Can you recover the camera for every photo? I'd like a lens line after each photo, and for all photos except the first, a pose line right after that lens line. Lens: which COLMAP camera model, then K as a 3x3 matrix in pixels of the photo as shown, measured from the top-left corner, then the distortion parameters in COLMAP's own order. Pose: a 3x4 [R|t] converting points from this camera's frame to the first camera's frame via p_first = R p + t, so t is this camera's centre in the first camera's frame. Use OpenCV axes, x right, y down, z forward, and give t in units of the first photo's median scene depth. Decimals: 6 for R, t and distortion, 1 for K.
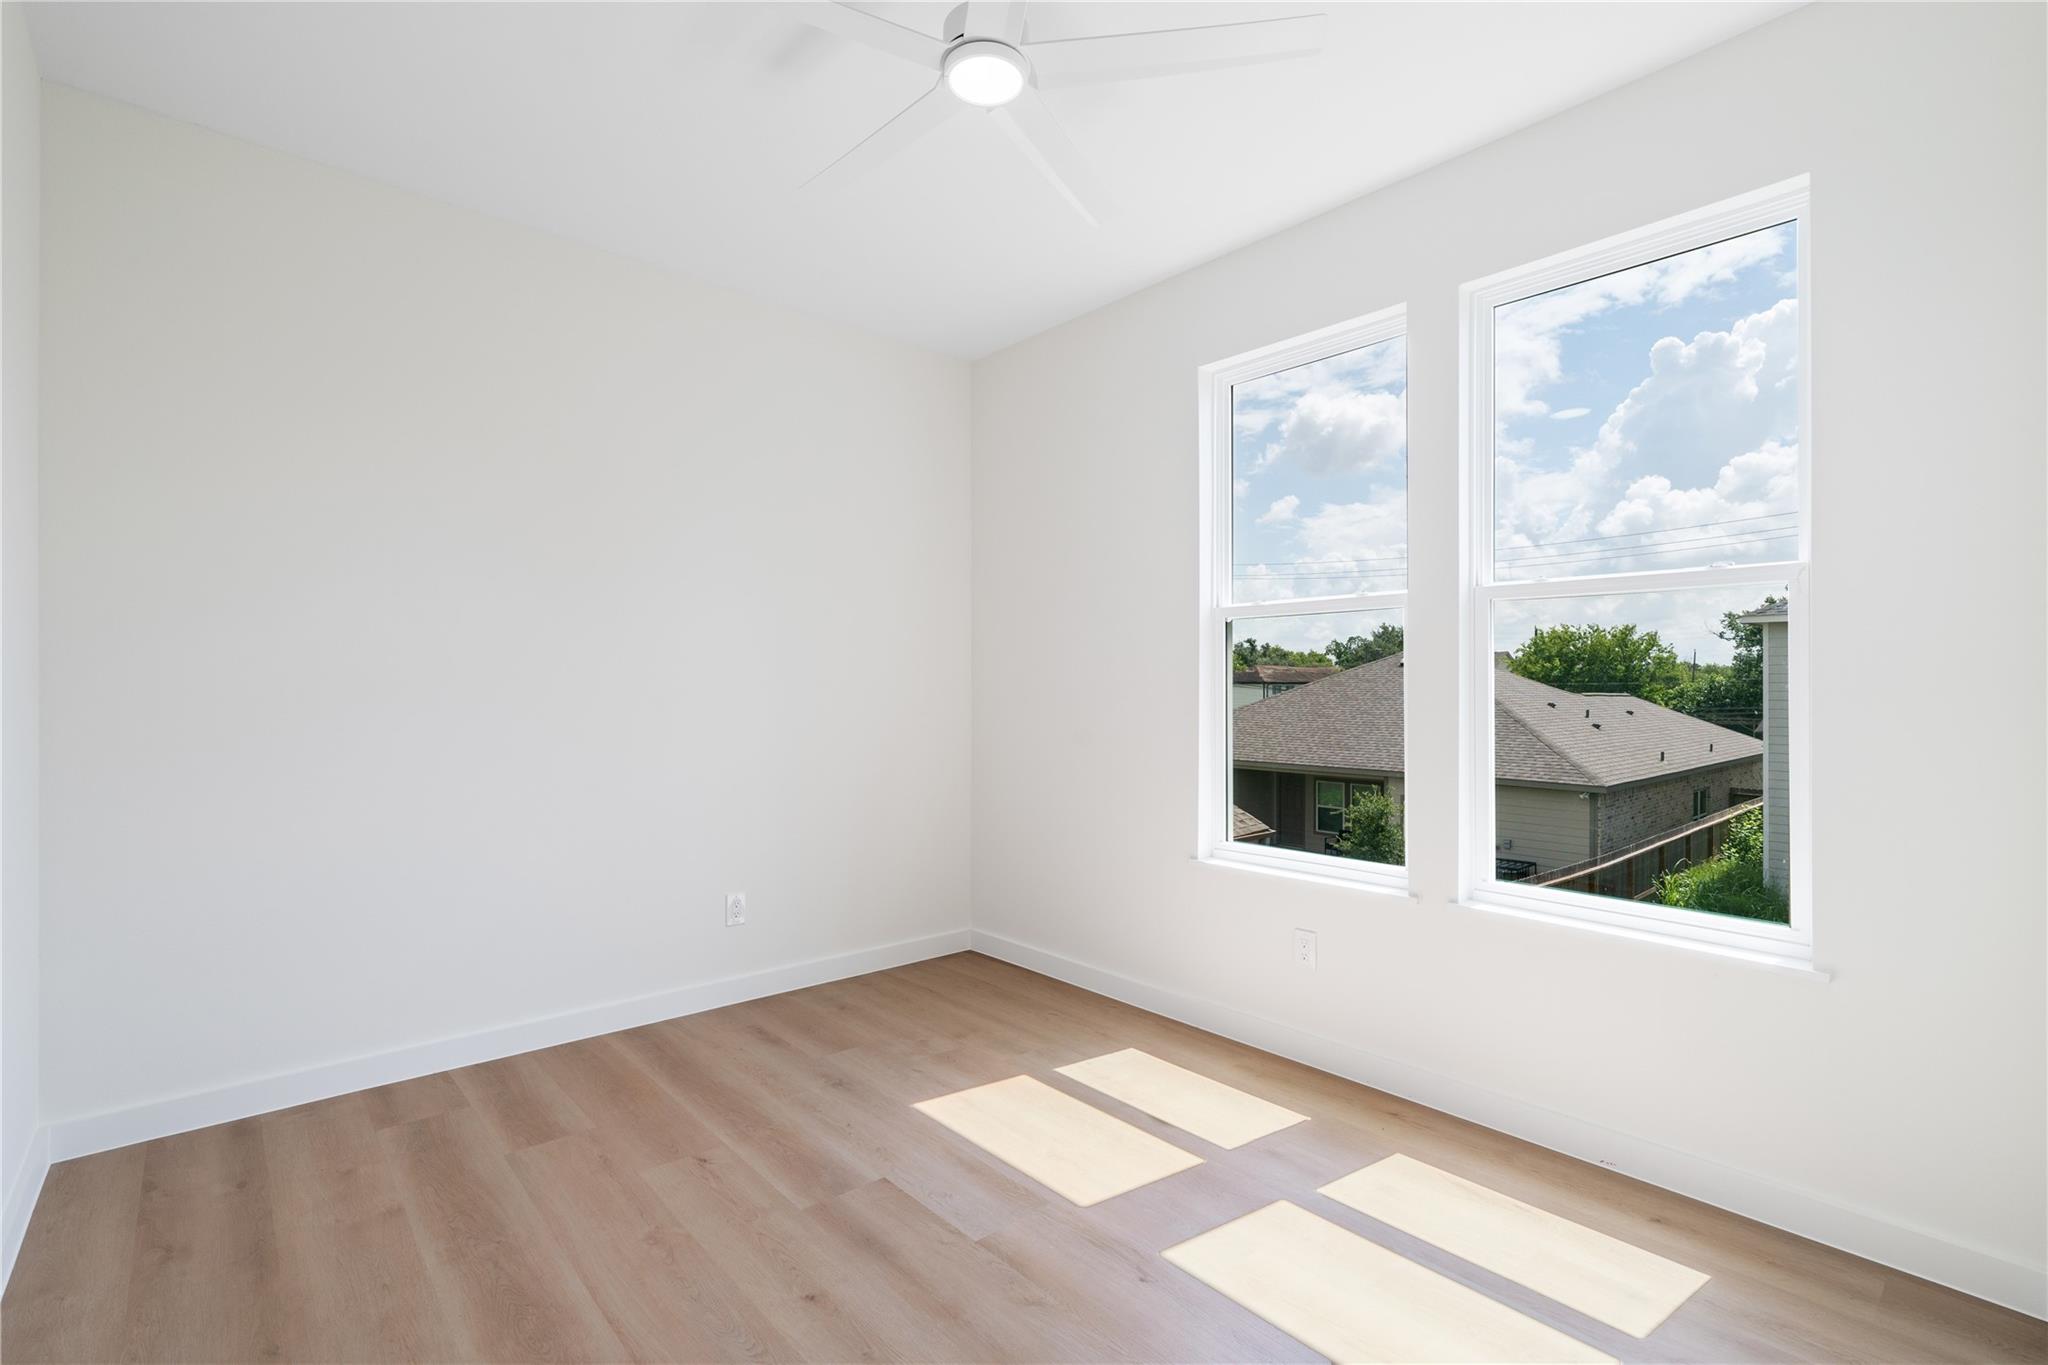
lens RADIAL K [[920.6, 0, 1019.9], [0, 920.6, 680.3], [0, 0, 1]] dist [-0.008477, 0.003501]
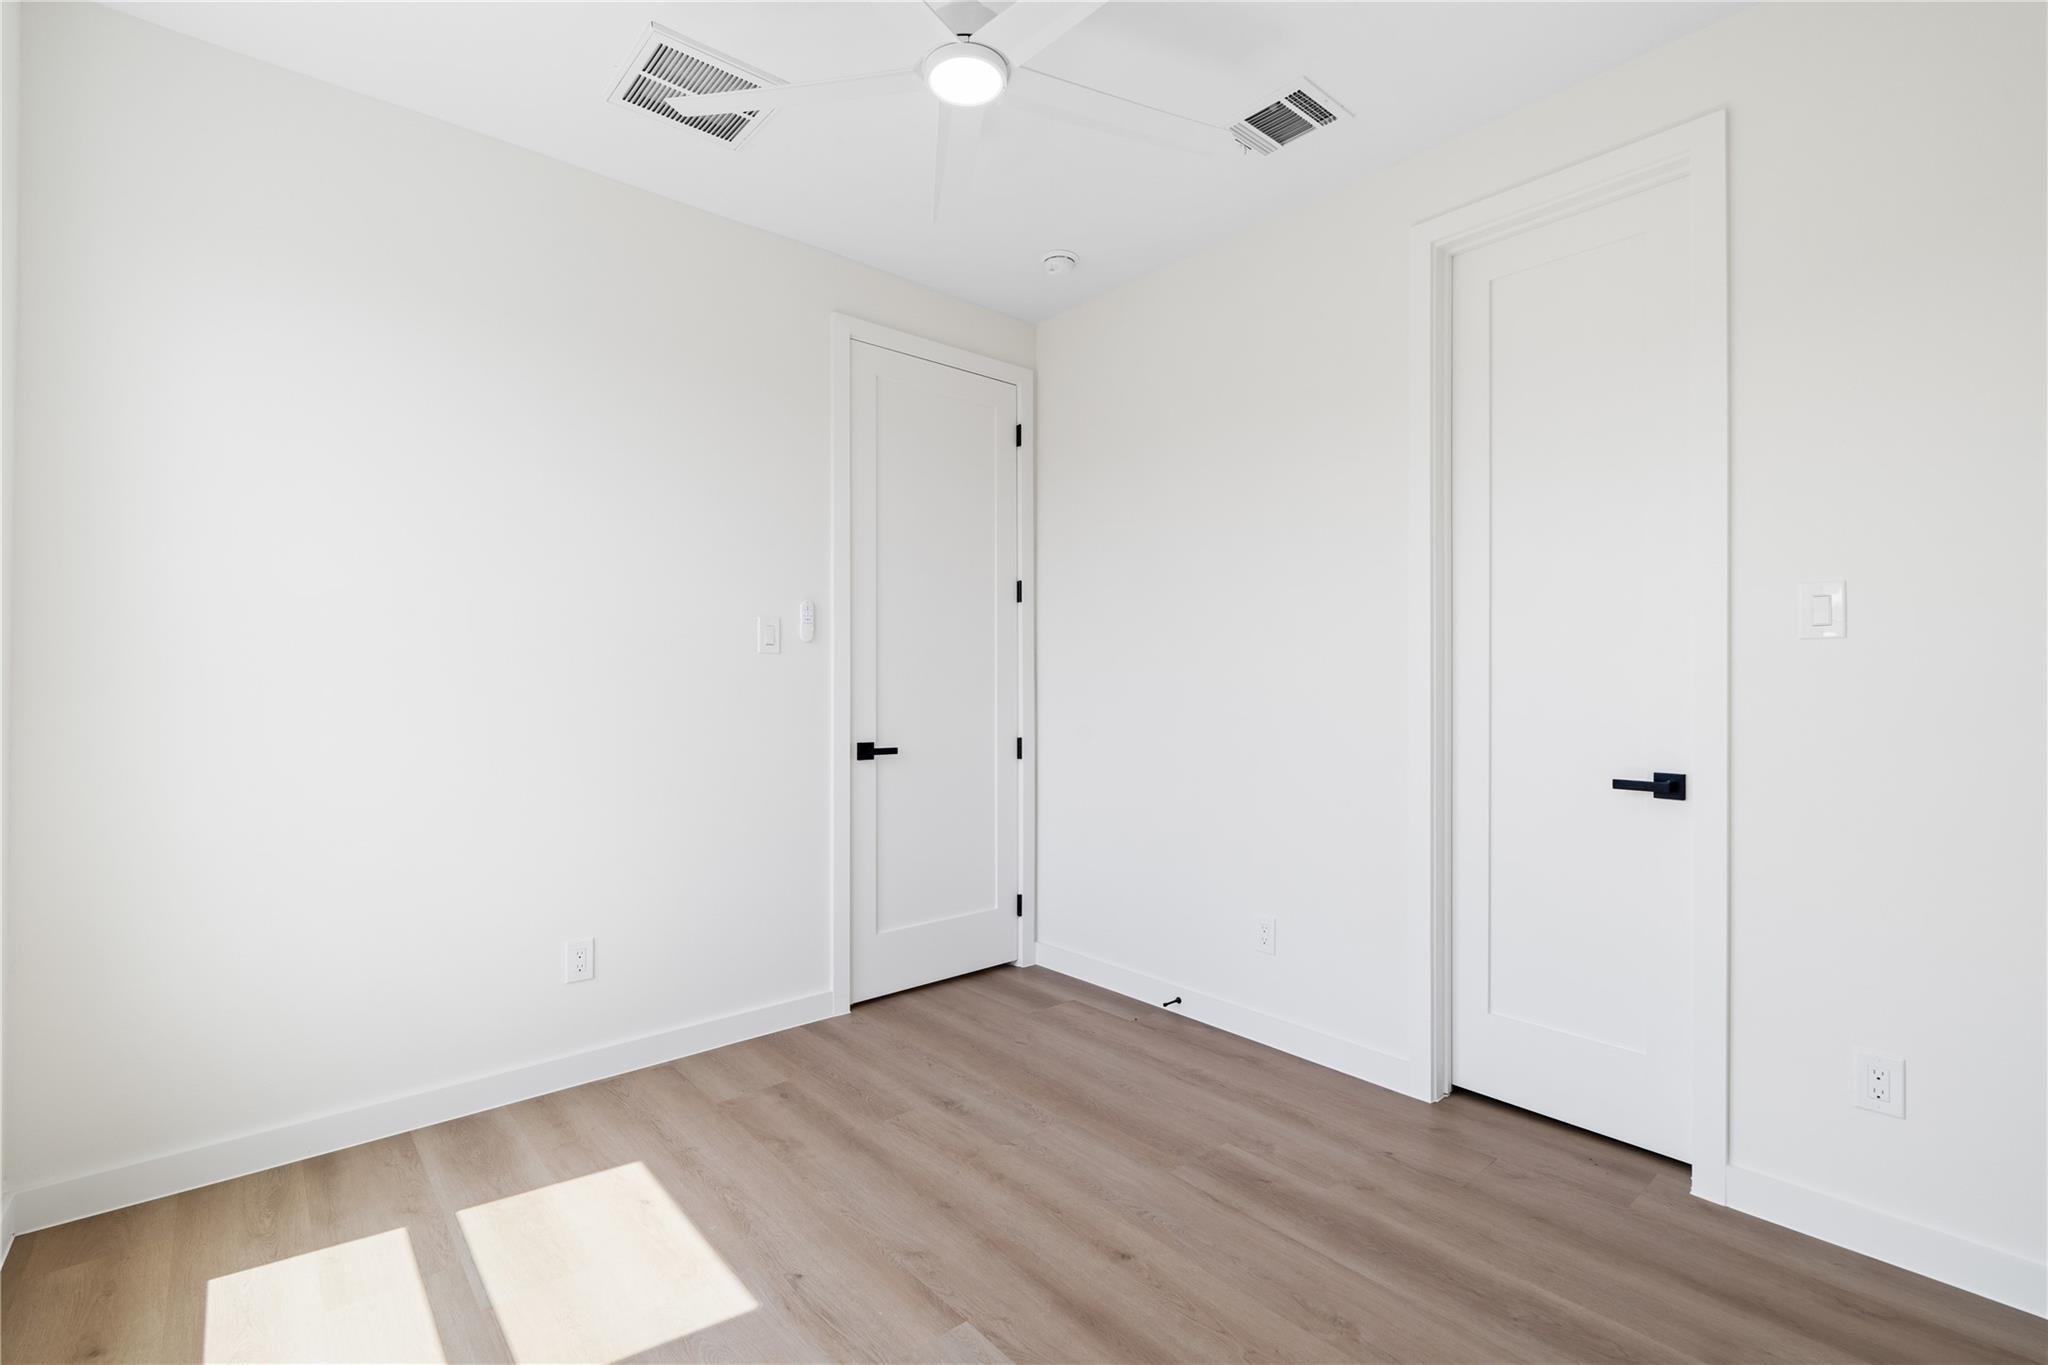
lens RADIAL K [[920.6, 0, 1024.3], [0, 920.6, 690.8], [0, 0, 1]] dist [-0.008477, 0.003501]
pose [[-0.999909, -0.007284, 0.011326, -0.113621], [-0.007312, 0.999970, -0.002395, 0.023816], [-0.011308, -0.002478, -0.999933, 1.957526]]
